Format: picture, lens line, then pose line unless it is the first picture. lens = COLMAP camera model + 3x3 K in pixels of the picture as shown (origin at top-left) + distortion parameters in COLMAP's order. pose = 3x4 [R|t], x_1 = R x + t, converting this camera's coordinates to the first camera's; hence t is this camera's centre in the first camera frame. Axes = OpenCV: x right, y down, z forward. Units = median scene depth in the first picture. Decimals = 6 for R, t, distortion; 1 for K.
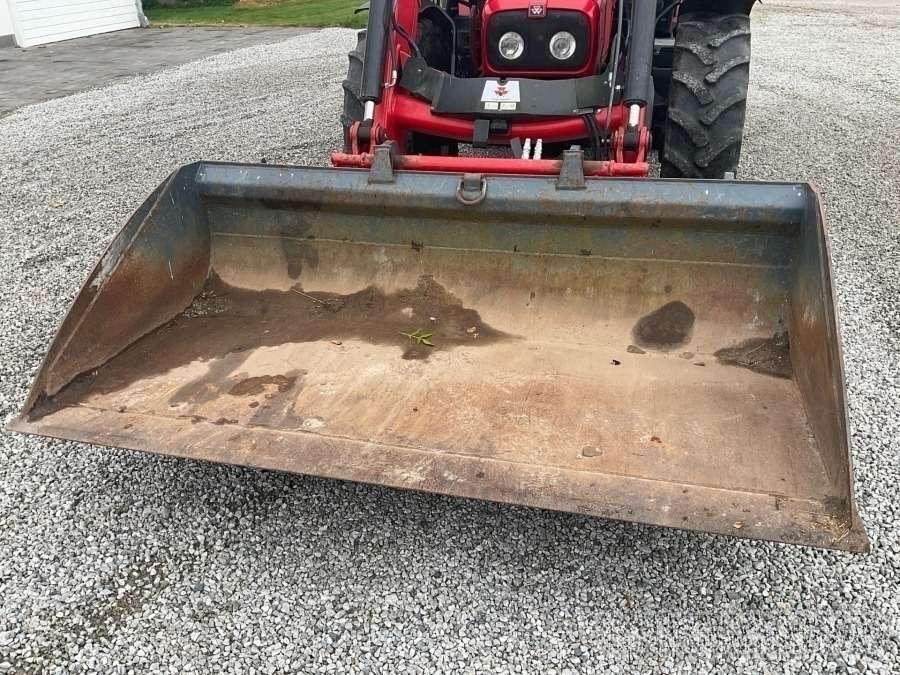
lens RADIAL K [[744.0, 0, 445.1], [0, 744.0, 345.7], [0, 0, 1]] dist [0.076803, -0.129304]
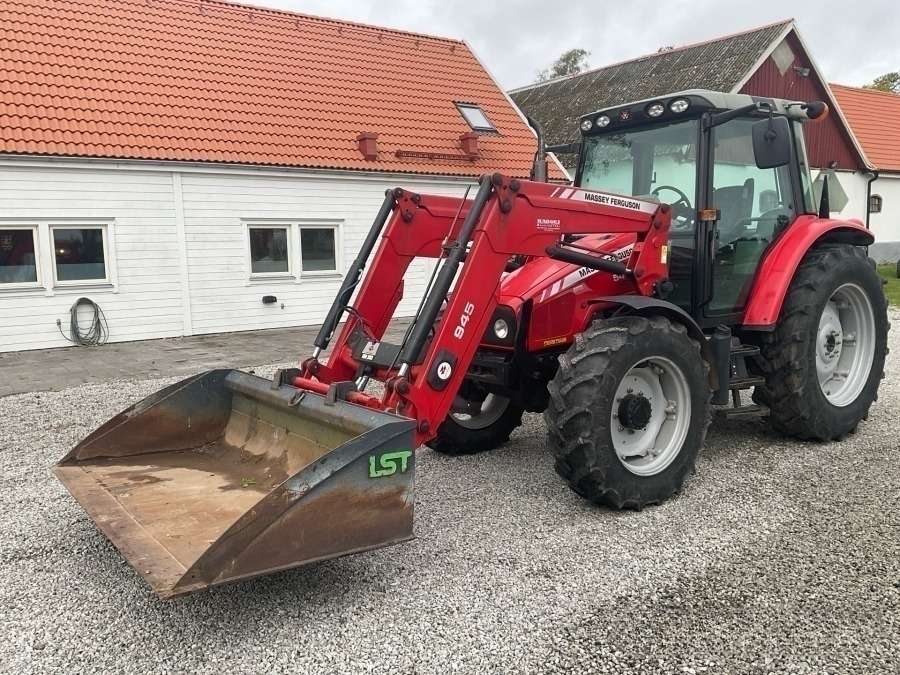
lens RADIAL K [[744.0, 0, 445.8], [0, 744.0, 340.5], [0, 0, 1]] dist [0.076803, -0.129304]
pose [[0.781059, 0.085740, -0.618543, 1.281535], [-0.294759, 0.923857, -0.244142, -0.024977], [0.550512, 0.373010, 0.746860, -0.085155]]
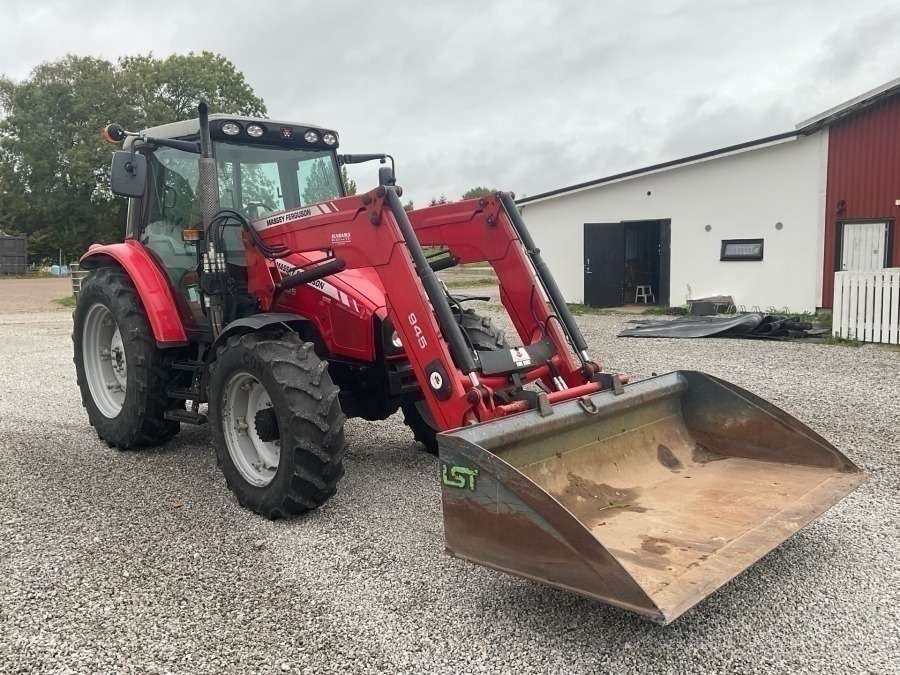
lens RADIAL K [[744.0, 0, 451.7], [0, 744.0, 332.4], [0, 0, 1]] dist [0.076803, -0.129304]
pose [[0.511485, -0.079047, 0.855649, -1.437183], [0.415050, 0.894627, -0.165458, -0.205855], [-0.752407, 0.439767, 0.490397, 0.376517]]
